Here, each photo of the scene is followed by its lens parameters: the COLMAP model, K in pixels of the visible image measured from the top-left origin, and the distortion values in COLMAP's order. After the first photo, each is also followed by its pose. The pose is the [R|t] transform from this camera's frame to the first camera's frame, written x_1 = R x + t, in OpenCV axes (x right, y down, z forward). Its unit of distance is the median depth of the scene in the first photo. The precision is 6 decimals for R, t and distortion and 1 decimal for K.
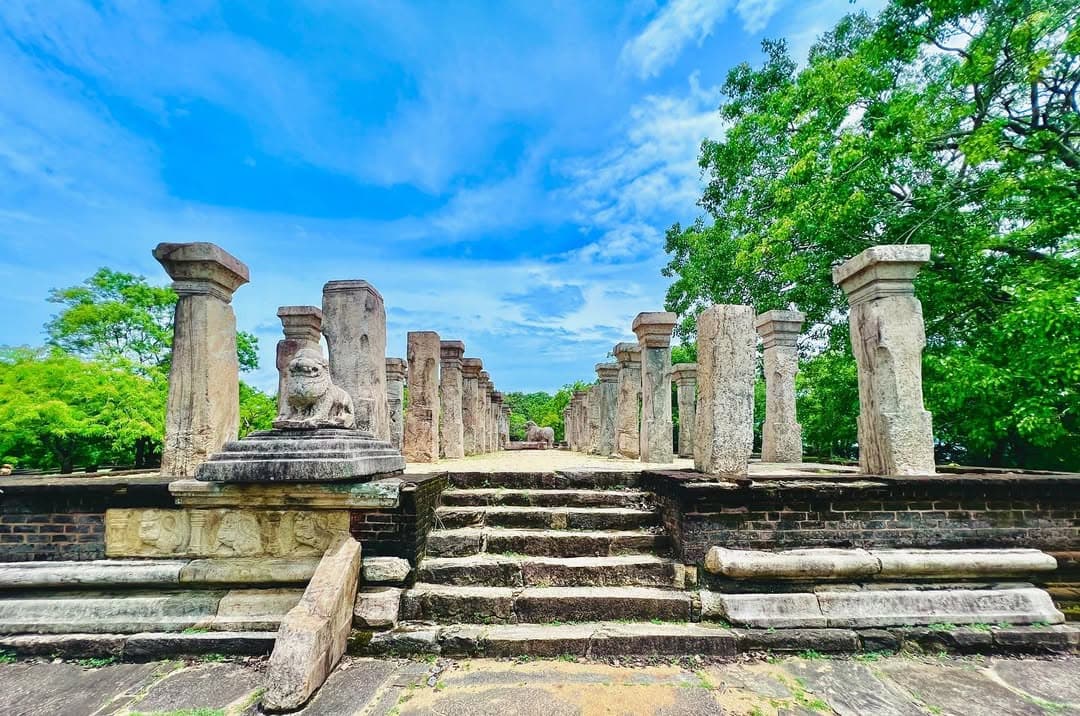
lens RADIAL K [[605.2, 0, 540.0], [0, 605.2, 358.0], [0, 0, 1]] dist [-0.000178, 0.000002]
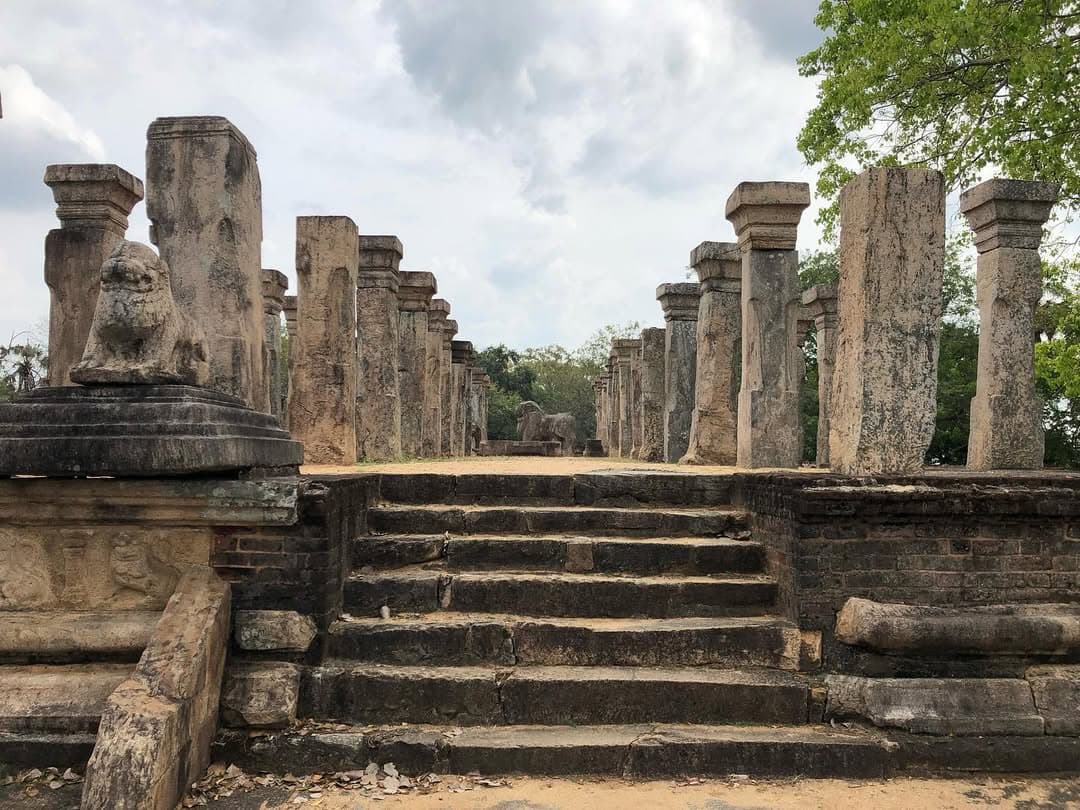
lens RADIAL K [[1481.2, 0, 540.0], [0, 1481.2, 405.0], [0, 0, 1]] dist [0.051591, 0.054908]
pose [[0.999931, 0.008857, -0.007765, 0.004174], [-0.008292, 0.997516, 0.069946, 0.036161], [0.008365, -0.069877, 0.997521, -0.375694]]
